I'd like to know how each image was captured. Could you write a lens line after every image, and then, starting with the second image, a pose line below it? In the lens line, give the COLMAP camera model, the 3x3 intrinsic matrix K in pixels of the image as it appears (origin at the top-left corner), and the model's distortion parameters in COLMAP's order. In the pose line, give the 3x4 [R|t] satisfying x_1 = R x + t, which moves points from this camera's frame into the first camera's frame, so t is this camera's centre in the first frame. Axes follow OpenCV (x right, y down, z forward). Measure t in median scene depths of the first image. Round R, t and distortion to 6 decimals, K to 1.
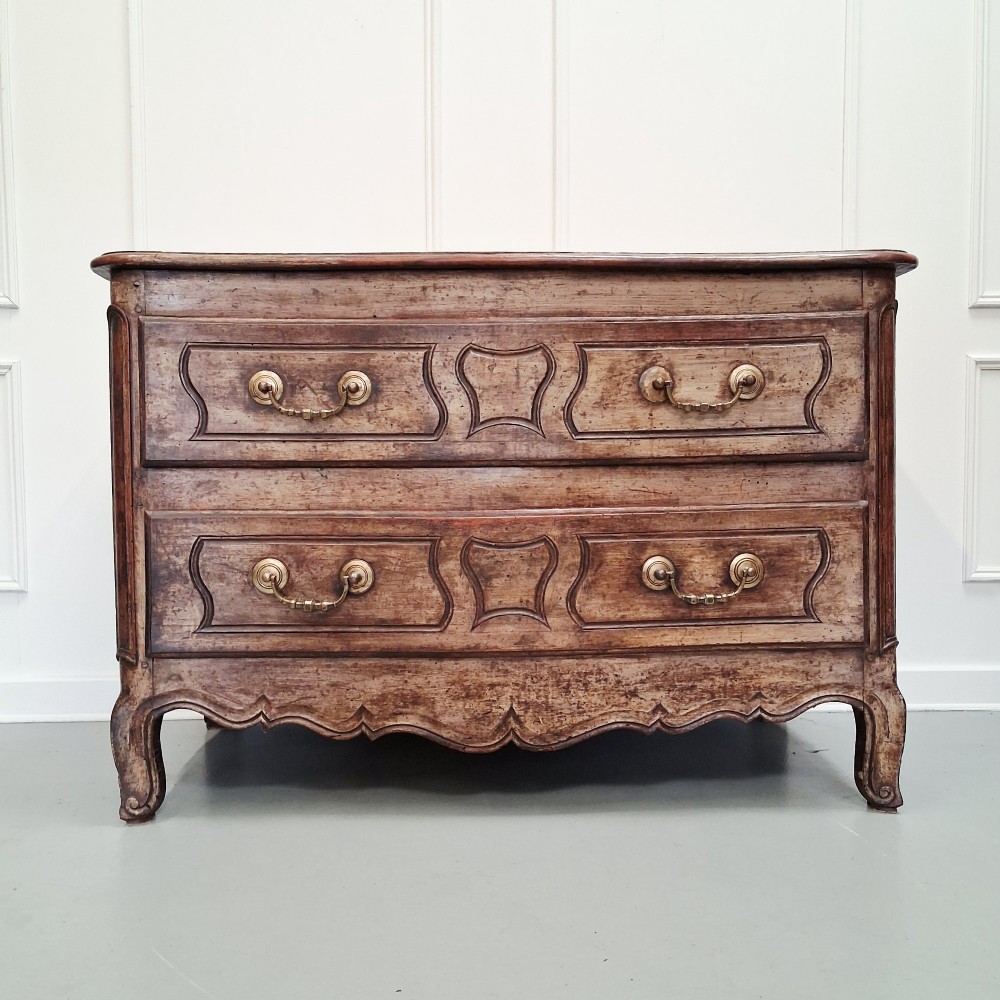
lens RADIAL K [[1031.0, 0, 496.0], [0, 1031.0, 495.9], [0, 0, 1]] dist [0.241320, -0.777369]
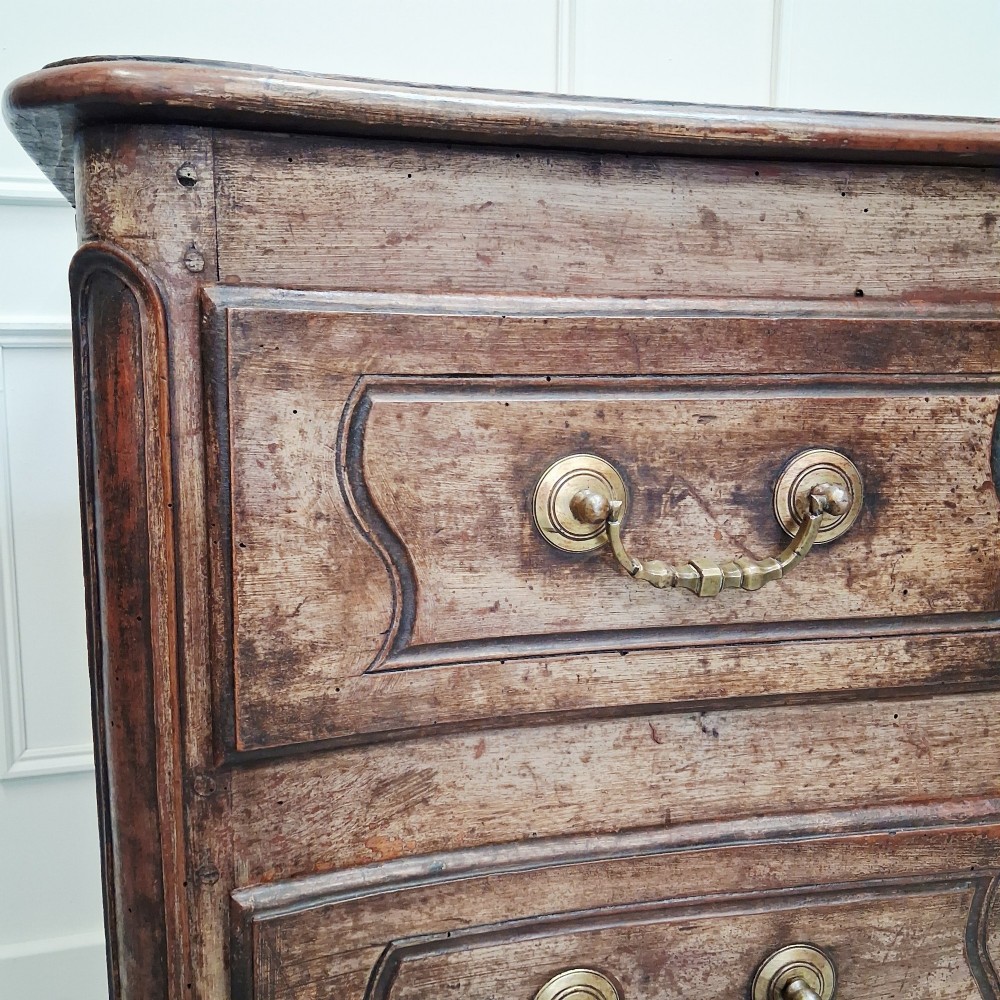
lens RADIAL K [[1055.7, 0, 500.0], [0, 1055.7, 500.0], [0, 0, 1]] dist [0.170839, -0.502032]
pose [[0.965118, -0.029645, 0.260132, -0.333735], [0.003126, 0.994803, 0.101768, -0.139009], [-0.261797, -0.097405, 0.960195, 0.668388]]
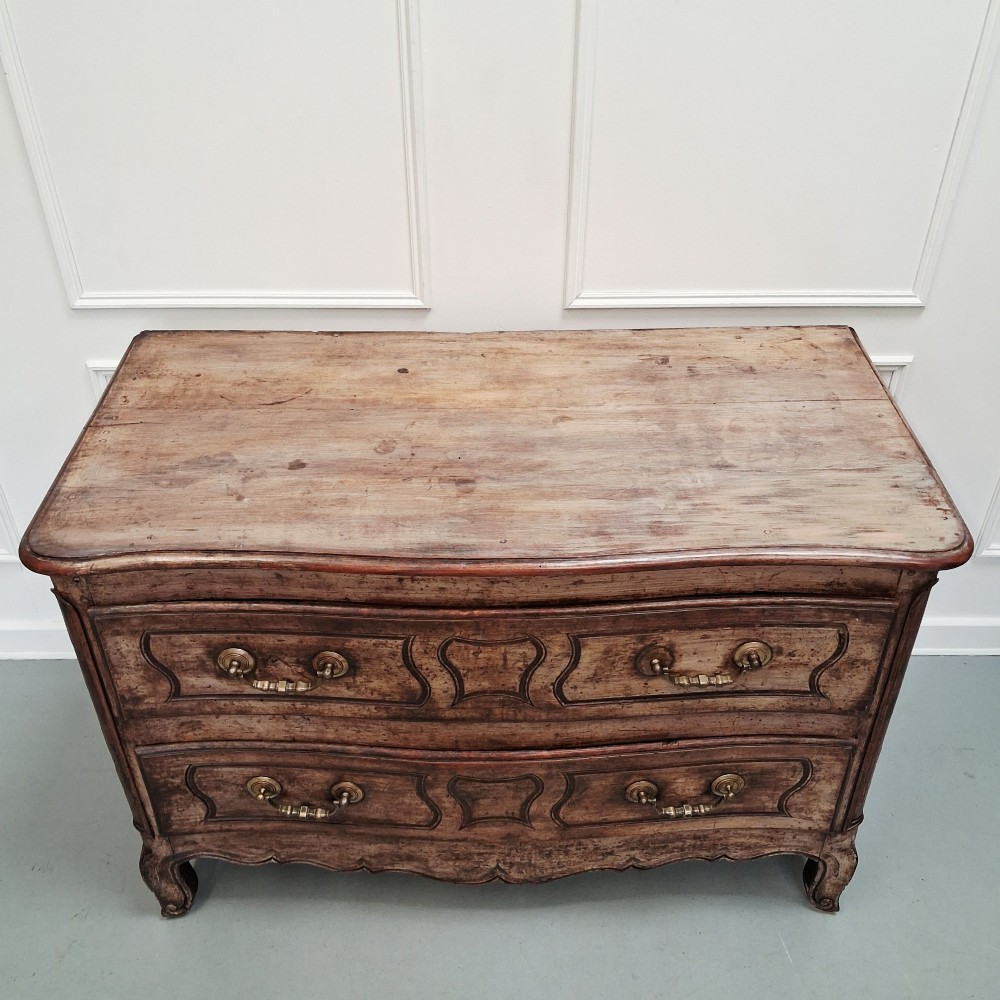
lens RADIAL K [[1031.0, 0, 496.0], [0, 1031.0, 495.9], [0, 0, 1]] dist [0.241320, -0.777369]
pose [[0.999726, 0.016496, -0.016631, 0.025774], [-0.004105, 0.822383, 0.568920, -0.755509], [0.023062, -0.568695, 0.822225, 0.313881]]
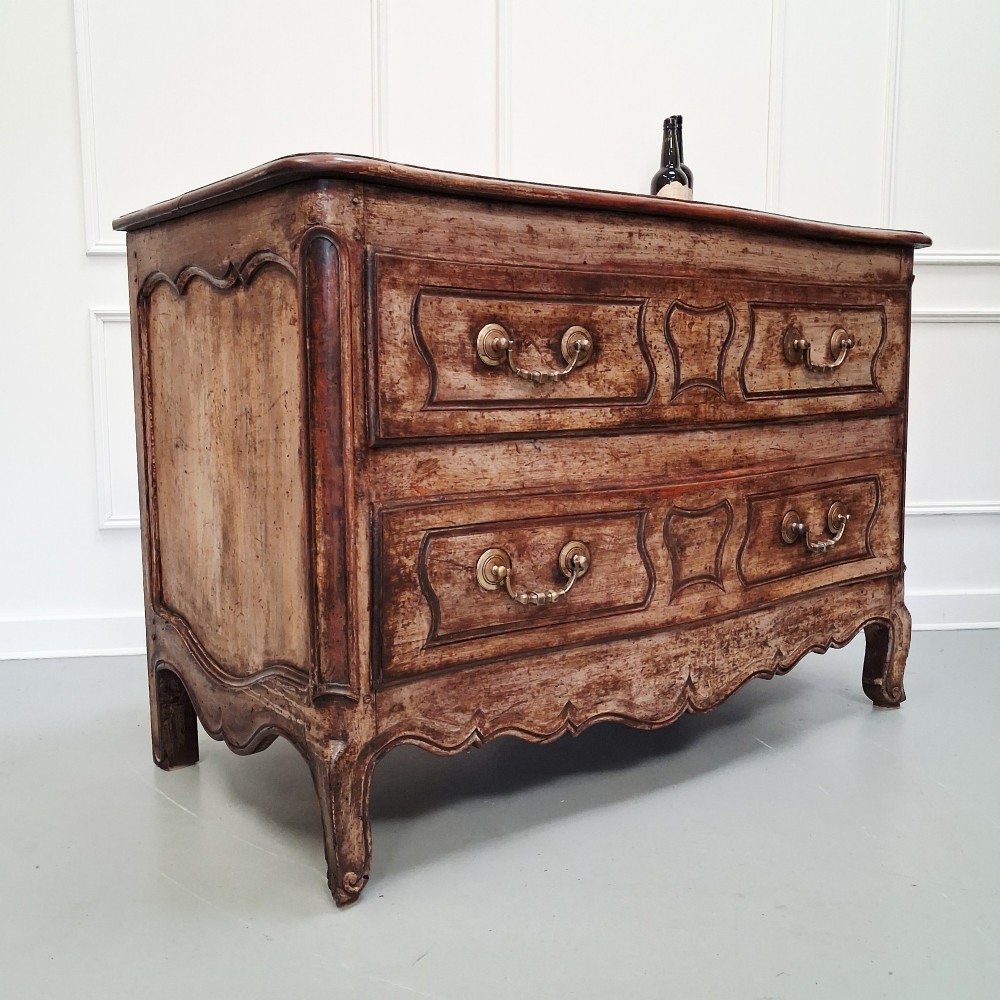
lens RADIAL K [[1031.0, 0, 496.0], [0, 1031.0, 495.9], [0, 0, 1]] dist [0.241320, -0.777369]
pose [[0.804060, -0.068586, 0.590580, -0.706842], [0.025515, 0.996389, 0.080977, -0.050230], [-0.594001, -0.050042, 0.802906, 0.330187]]
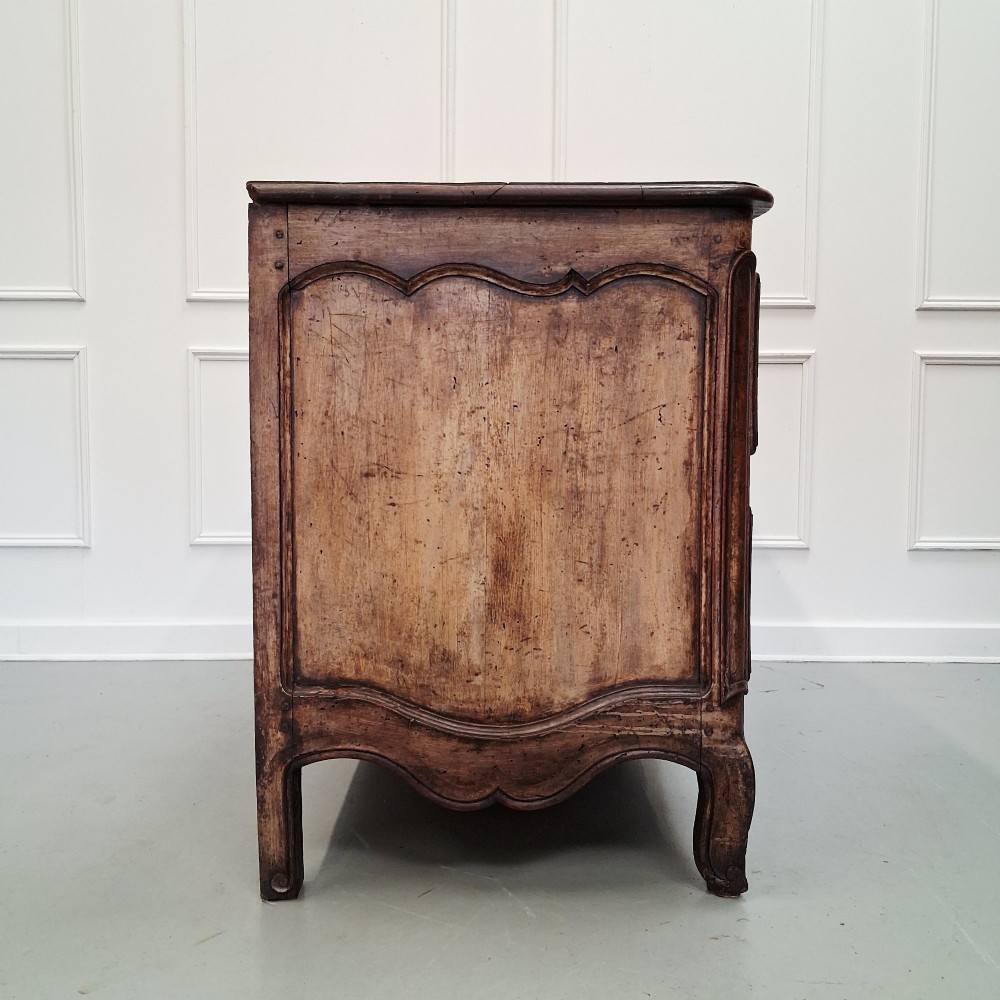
lens RADIAL K [[1031.0, 0, 496.0], [0, 1031.0, 495.9], [0, 0, 1]] dist [0.241320, -0.777369]
pose [[0.022415, -0.052130, 0.998389, -1.162500], [0.040447, 0.997869, 0.051194, -0.045745], [-0.998930, 0.039234, 0.024476, 1.171105]]
